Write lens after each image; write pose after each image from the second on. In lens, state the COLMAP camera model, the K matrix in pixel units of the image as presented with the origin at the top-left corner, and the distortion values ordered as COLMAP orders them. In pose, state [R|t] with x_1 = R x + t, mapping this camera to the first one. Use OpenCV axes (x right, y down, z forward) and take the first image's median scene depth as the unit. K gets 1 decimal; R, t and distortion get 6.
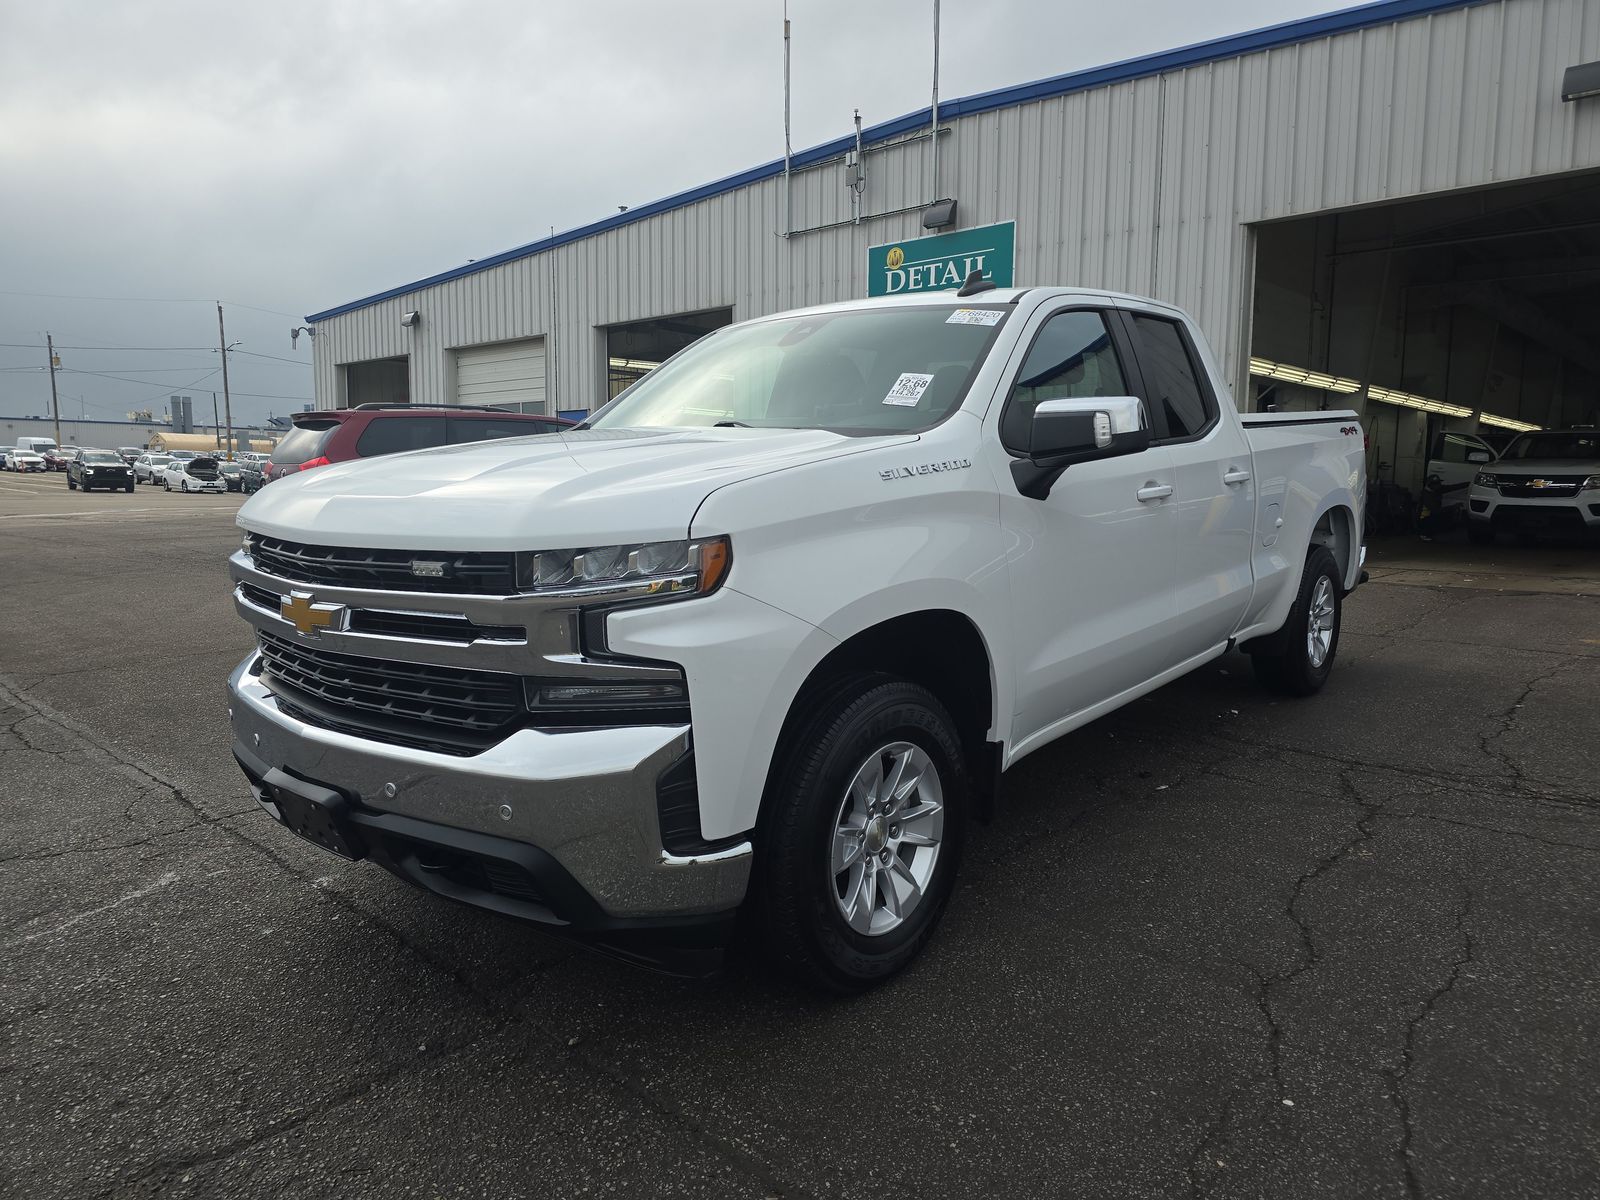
lens RADIAL K [[1086.9, 0, 806.2], [0, 1086.9, 598.3], [0, 0, 1]] dist [0.057109, -0.048450]
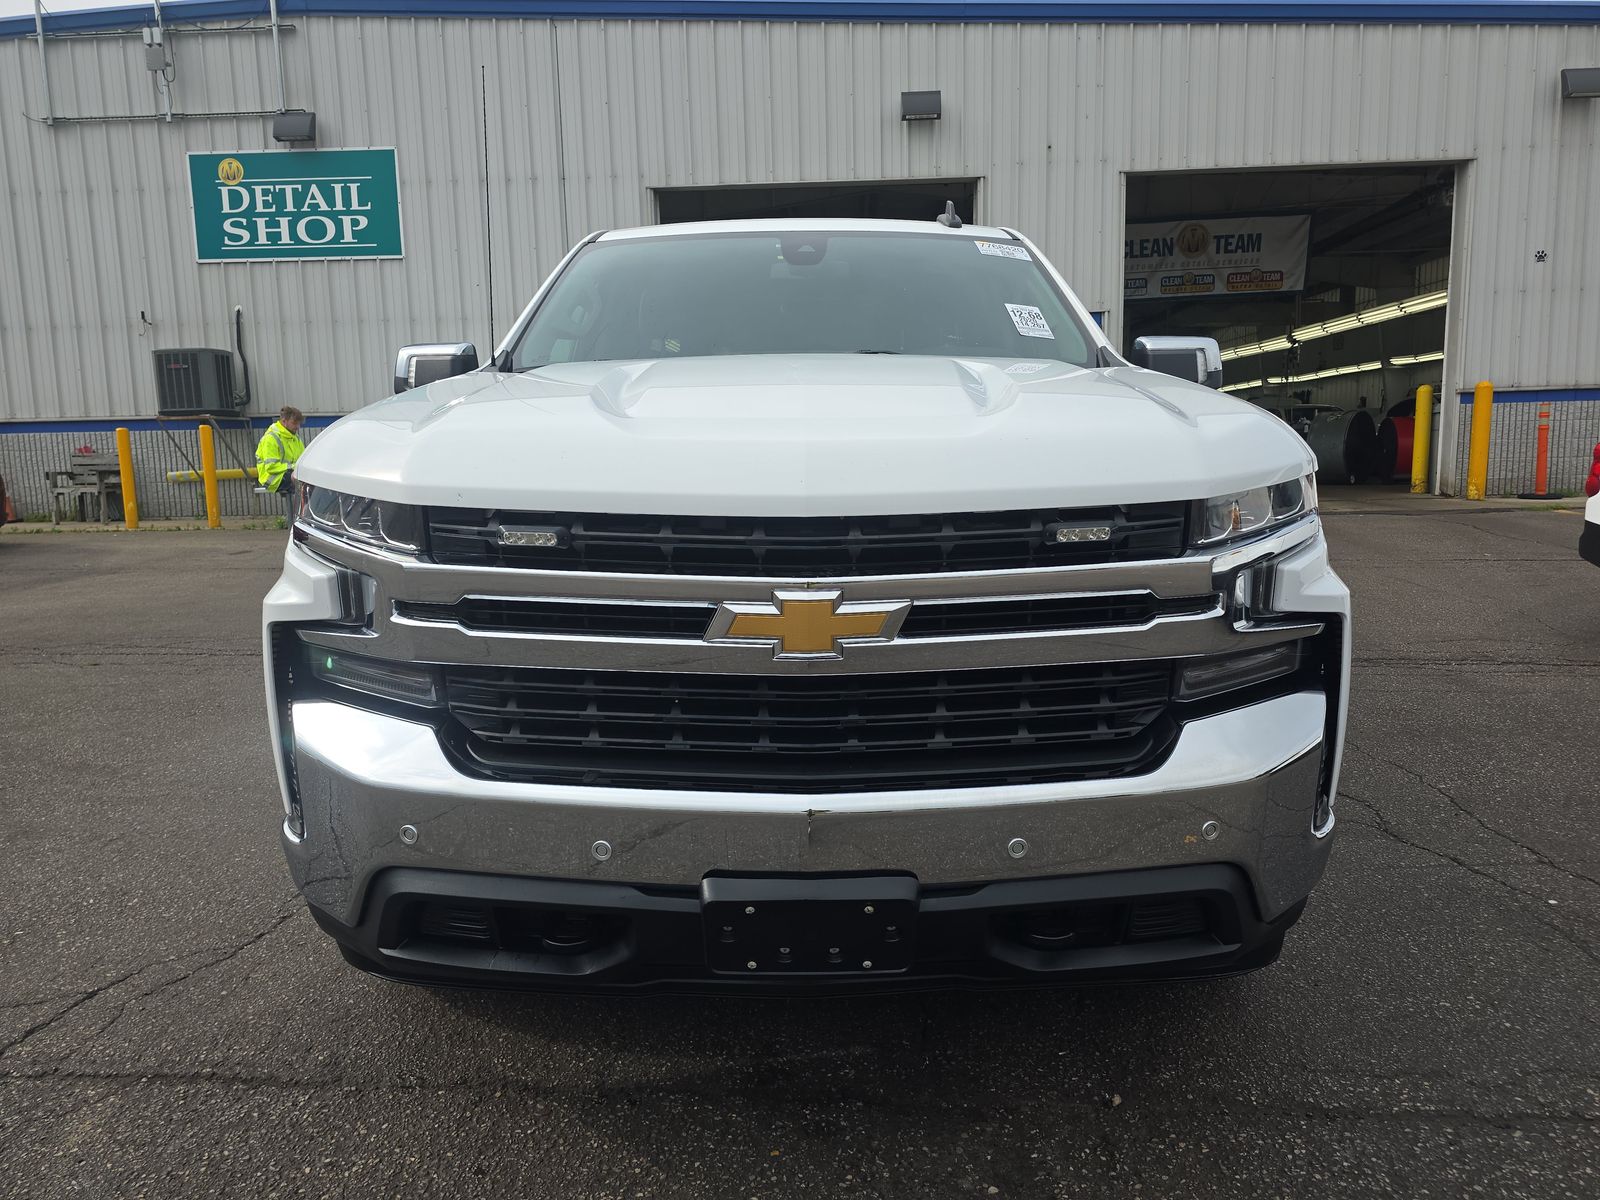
lens RADIAL K [[1086.9, 0, 807.5], [0, 1086.9, 596.0], [0, 0, 1]] dist [0.057109, -0.048450]
pose [[0.762093, -0.111788, 0.637744, -0.158118], [0.092194, 0.993682, 0.064008, -0.007903], [-0.640870, 0.010016, 0.767584, 0.093007]]
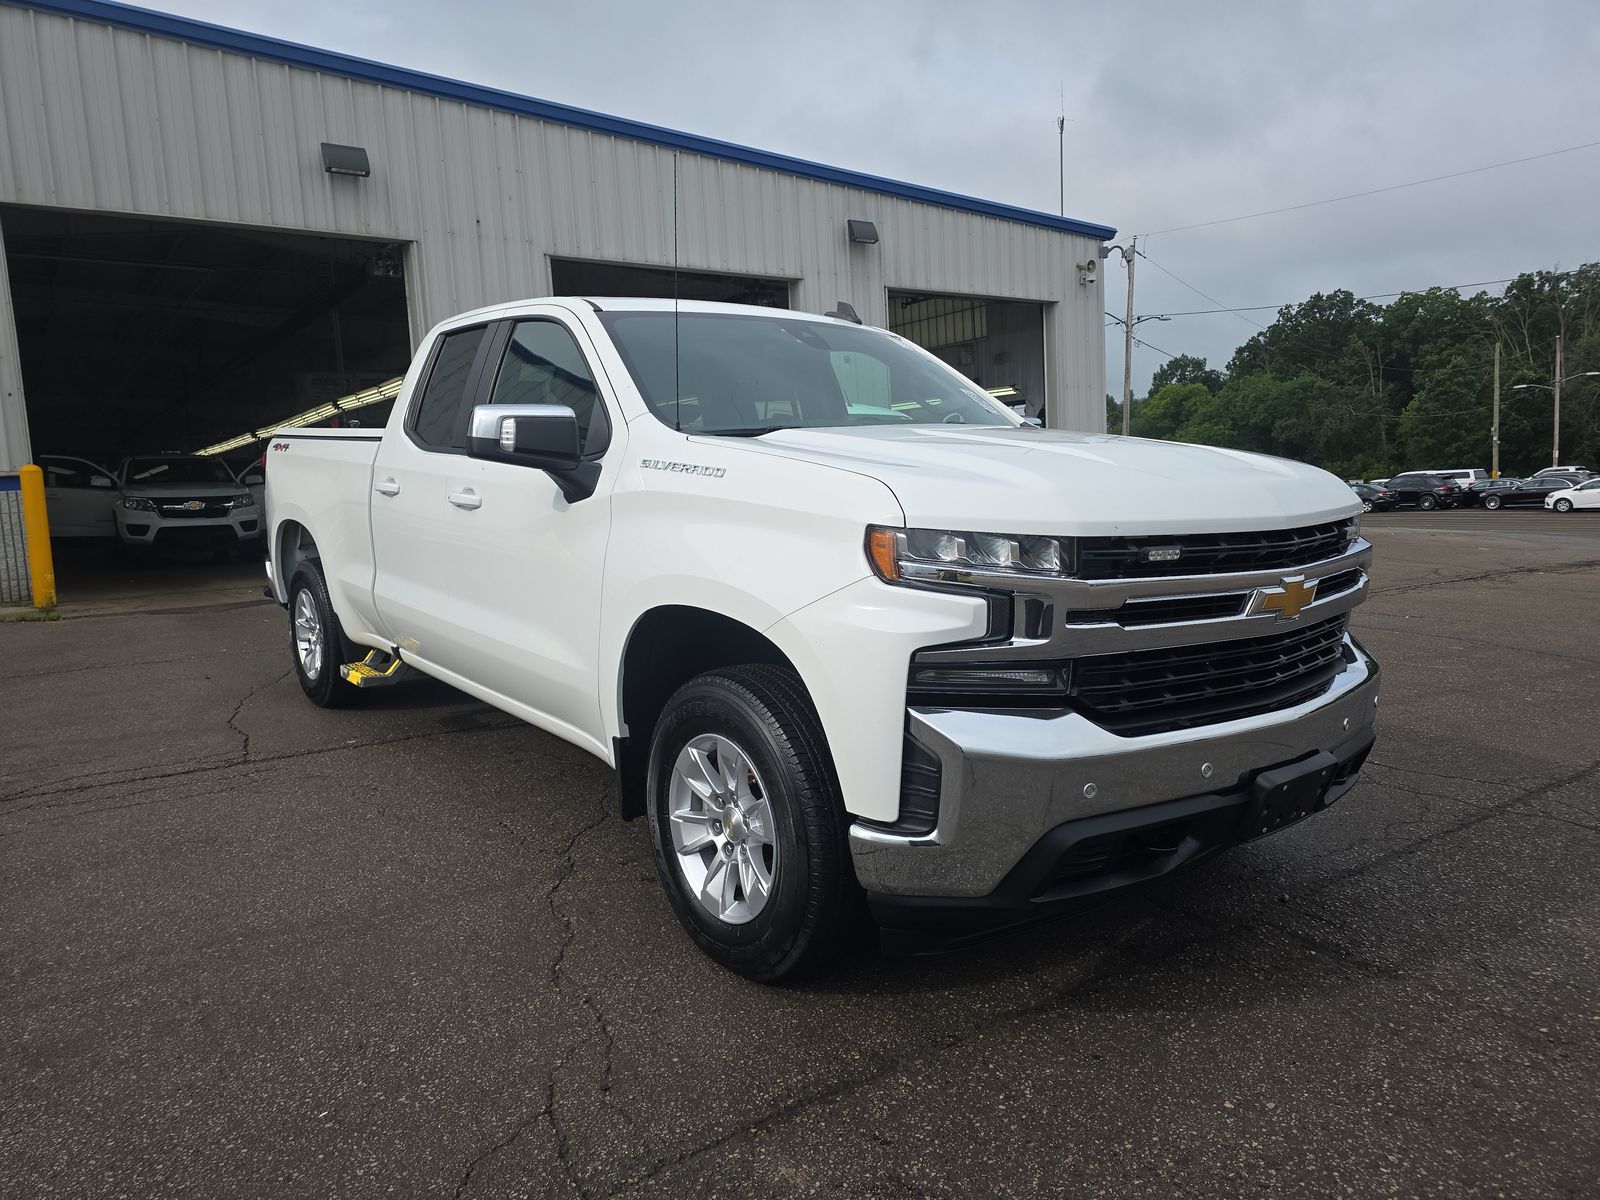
lens RADIAL K [[1086.9, 0, 802.3], [0, 1086.9, 604.4], [0, 0, 1]] dist [0.057109, -0.048450]
pose [[0.186087, -0.124563, 0.974605, -0.279088], [0.147749, 0.984199, 0.097579, -0.026390], [-0.971361, 0.125839, 0.201551, 0.226041]]
